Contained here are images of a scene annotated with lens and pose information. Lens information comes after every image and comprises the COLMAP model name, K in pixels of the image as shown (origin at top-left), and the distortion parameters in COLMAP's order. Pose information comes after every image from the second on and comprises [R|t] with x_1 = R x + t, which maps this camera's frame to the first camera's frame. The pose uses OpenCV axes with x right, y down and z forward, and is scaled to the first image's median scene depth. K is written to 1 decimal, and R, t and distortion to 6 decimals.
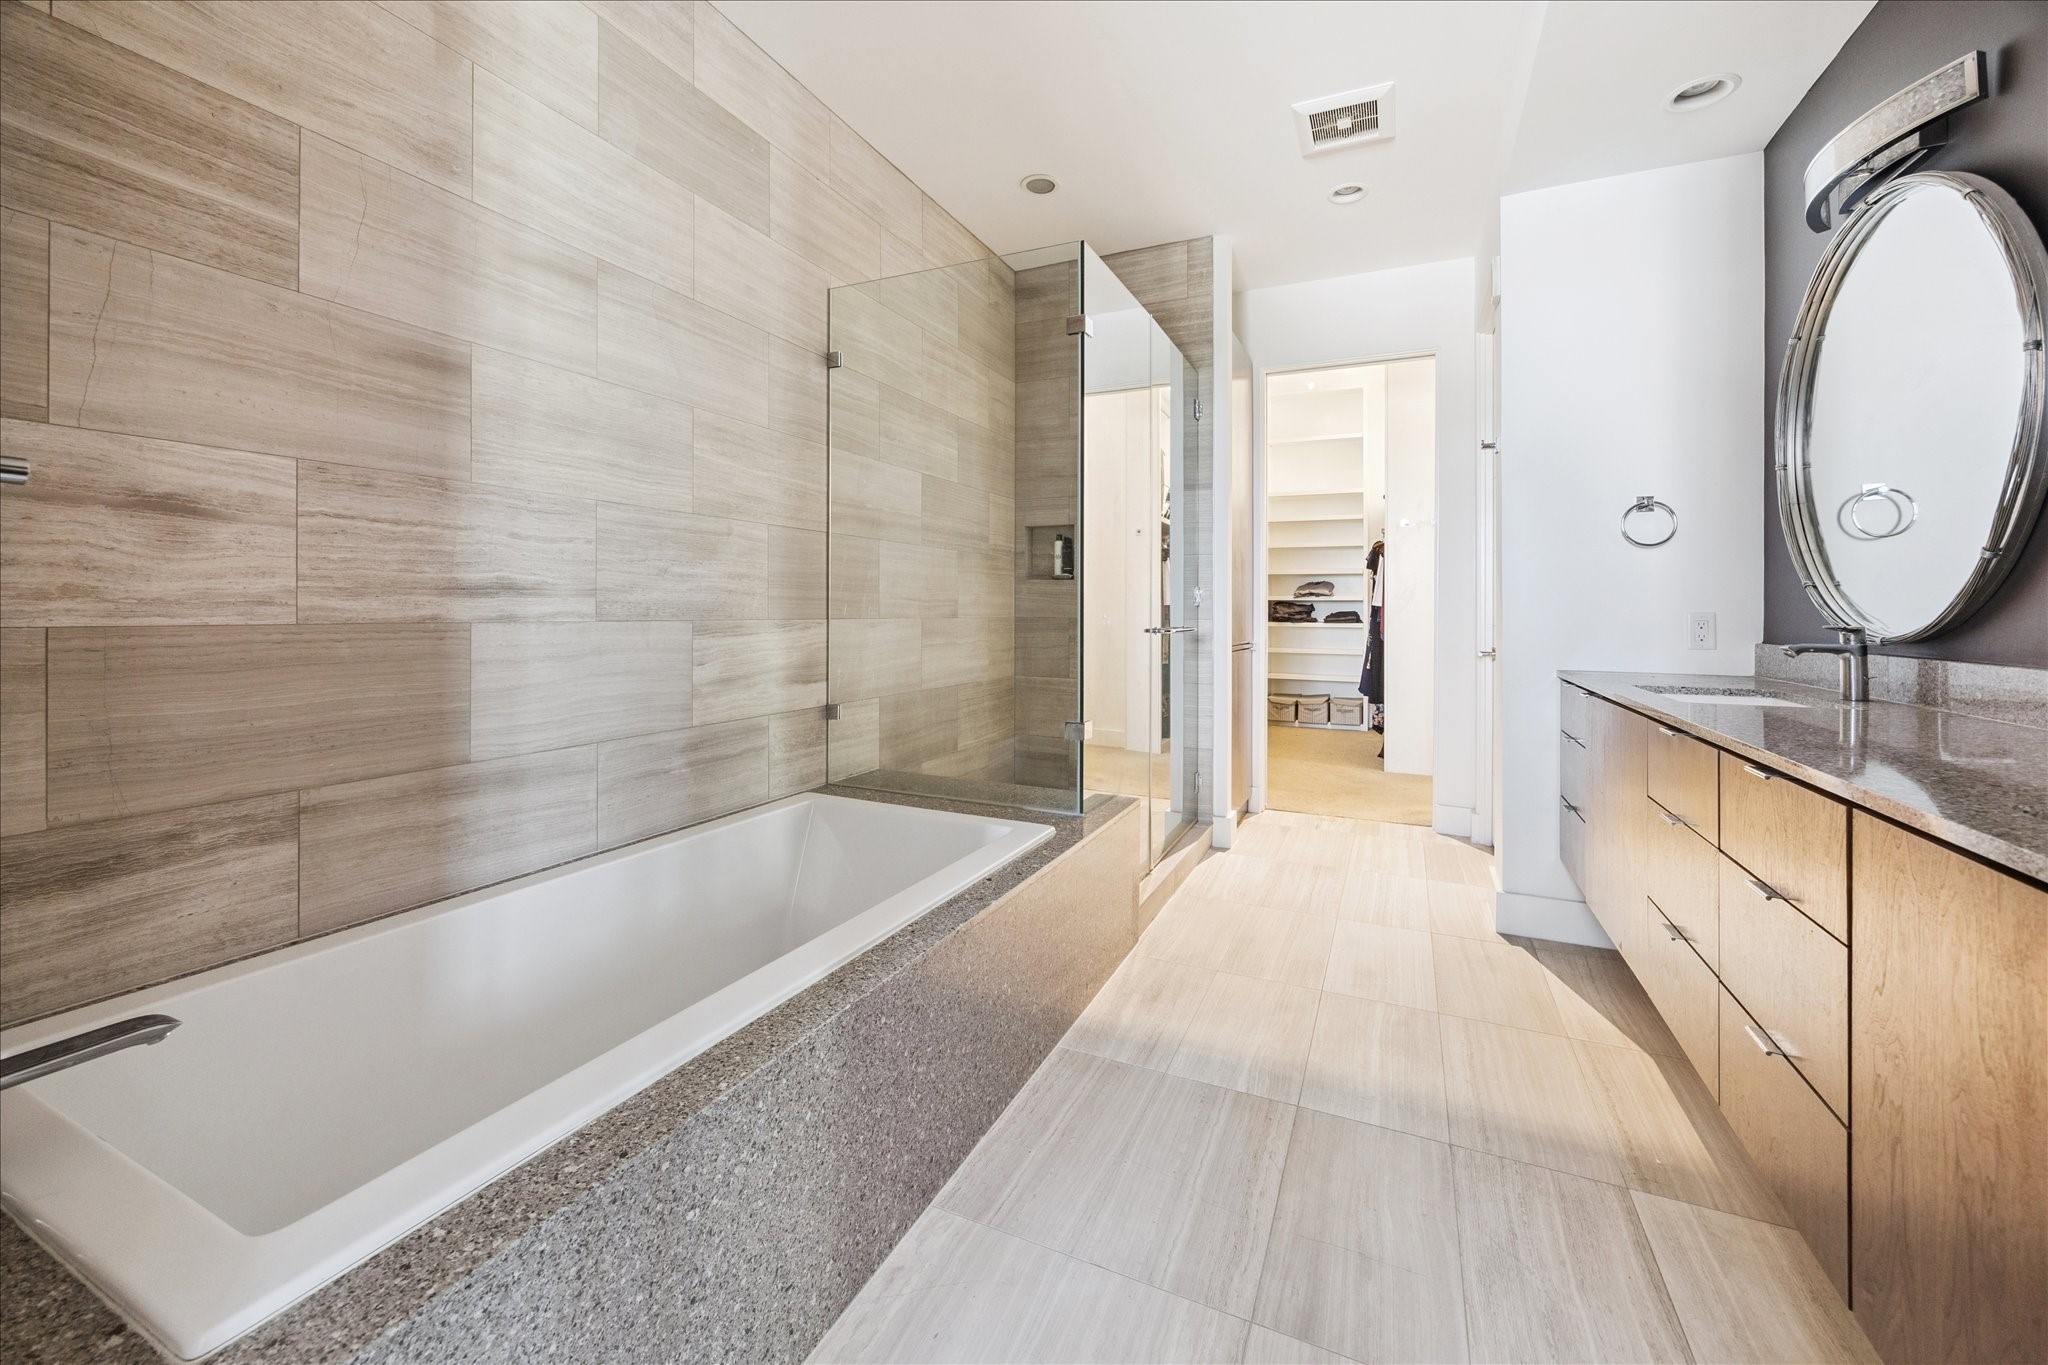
lens RADIAL K [[789.5, 0, 1046.8], [0, 789.5, 604.0], [0, 0, 1]] dist [-0.000744, -0.000018]
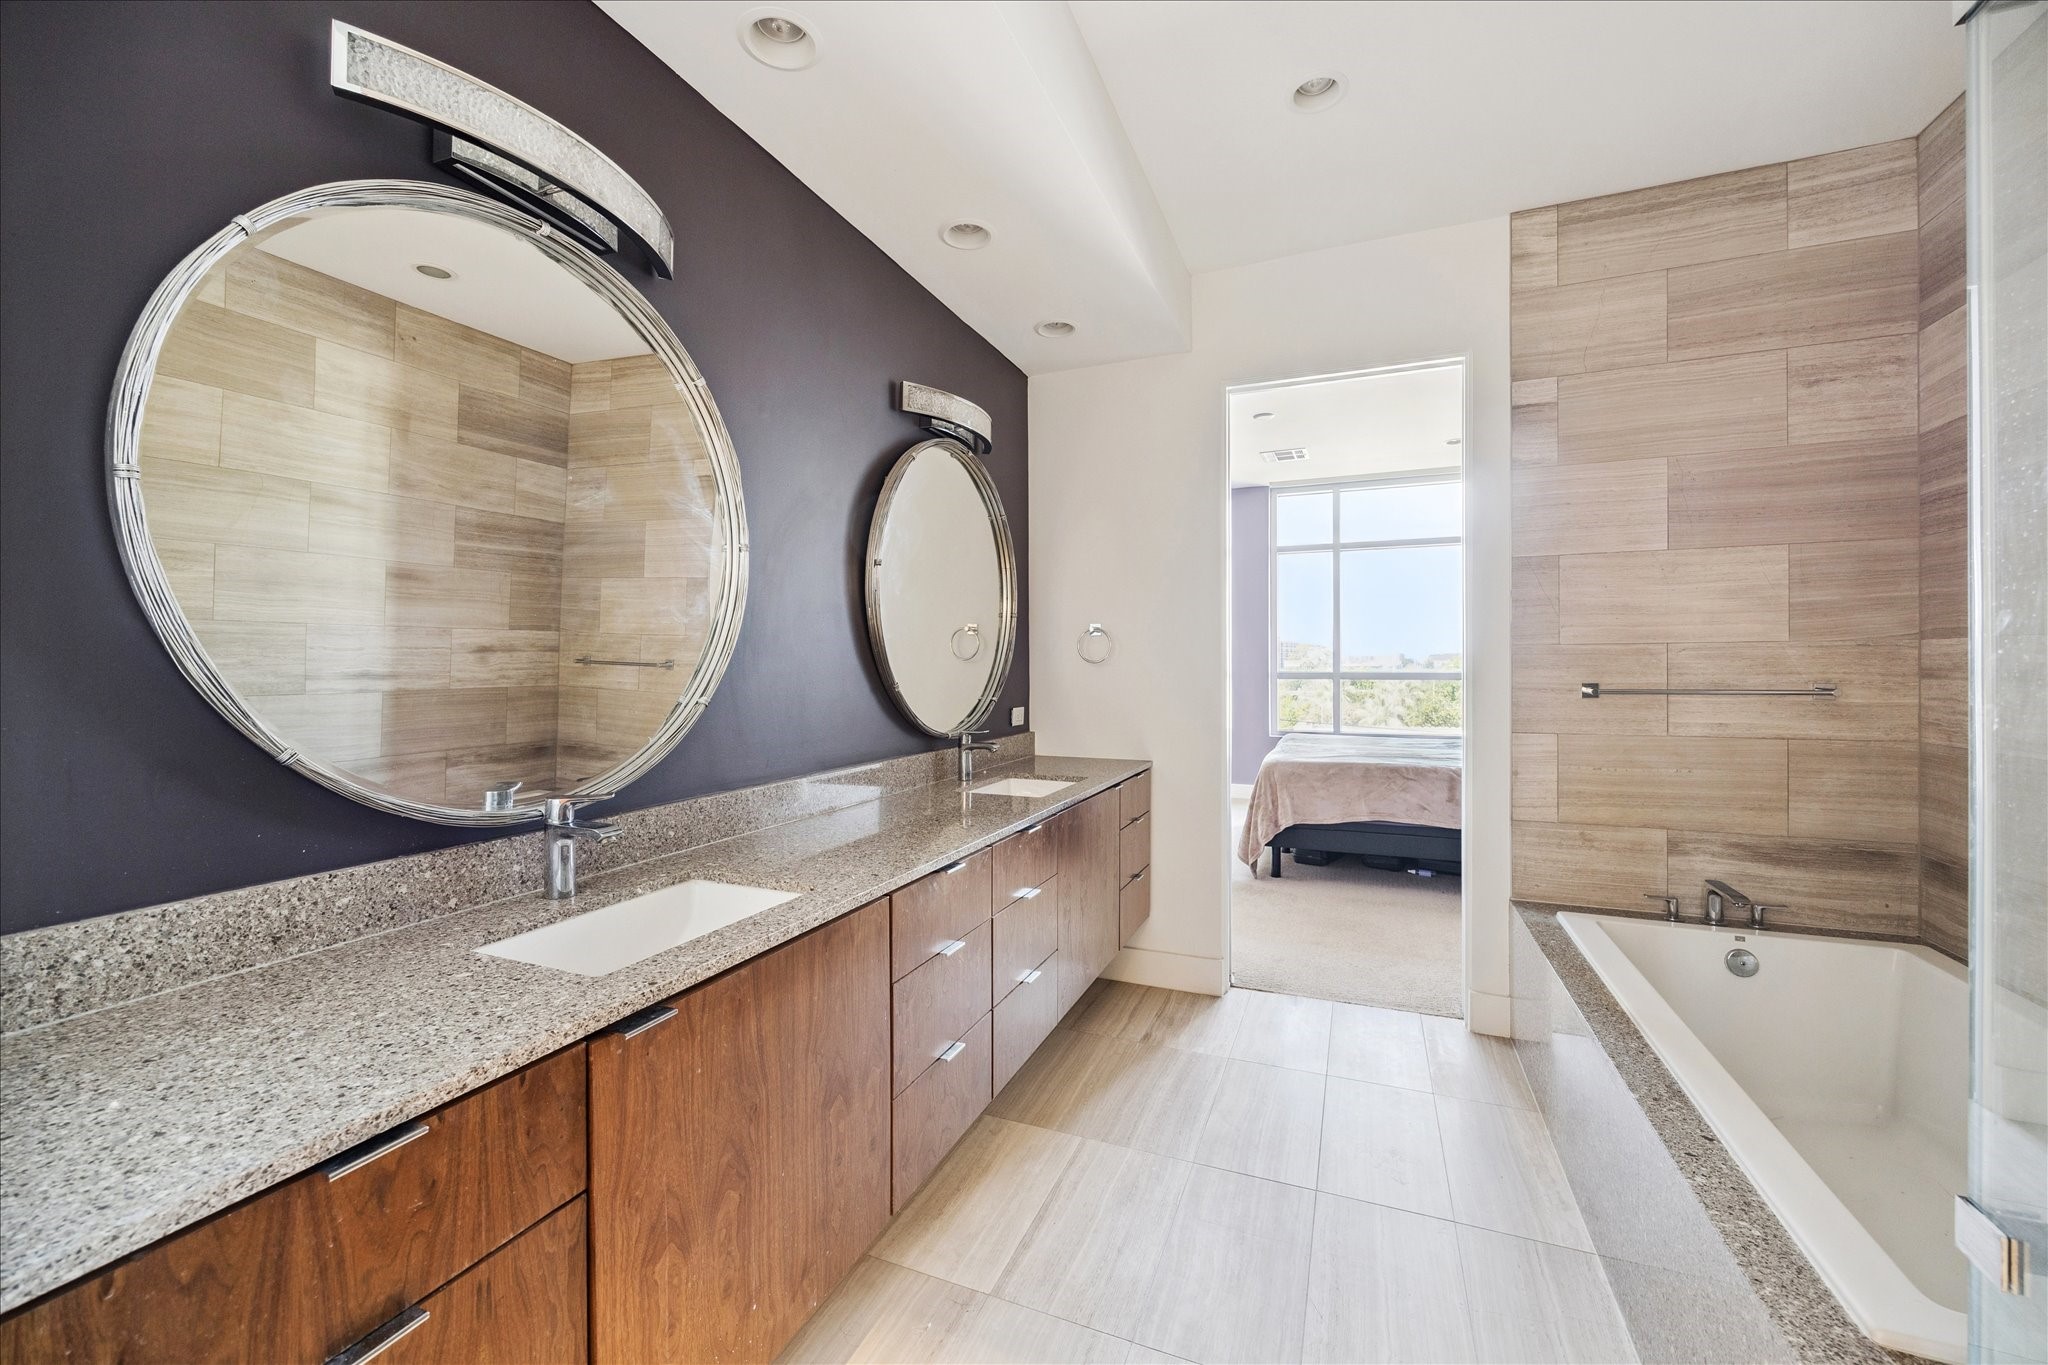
lens RADIAL K [[789.5, 0, 1027.6], [0, 789.5, 672.9], [0, 0, 1]] dist [-0.000744, -0.000018]
pose [[-0.999736, 0.001251, -0.022946, 0.745544], [0.001210, 0.999998, 0.001802, -0.119198], [0.022948, 0.001774, -0.999735, 2.189428]]
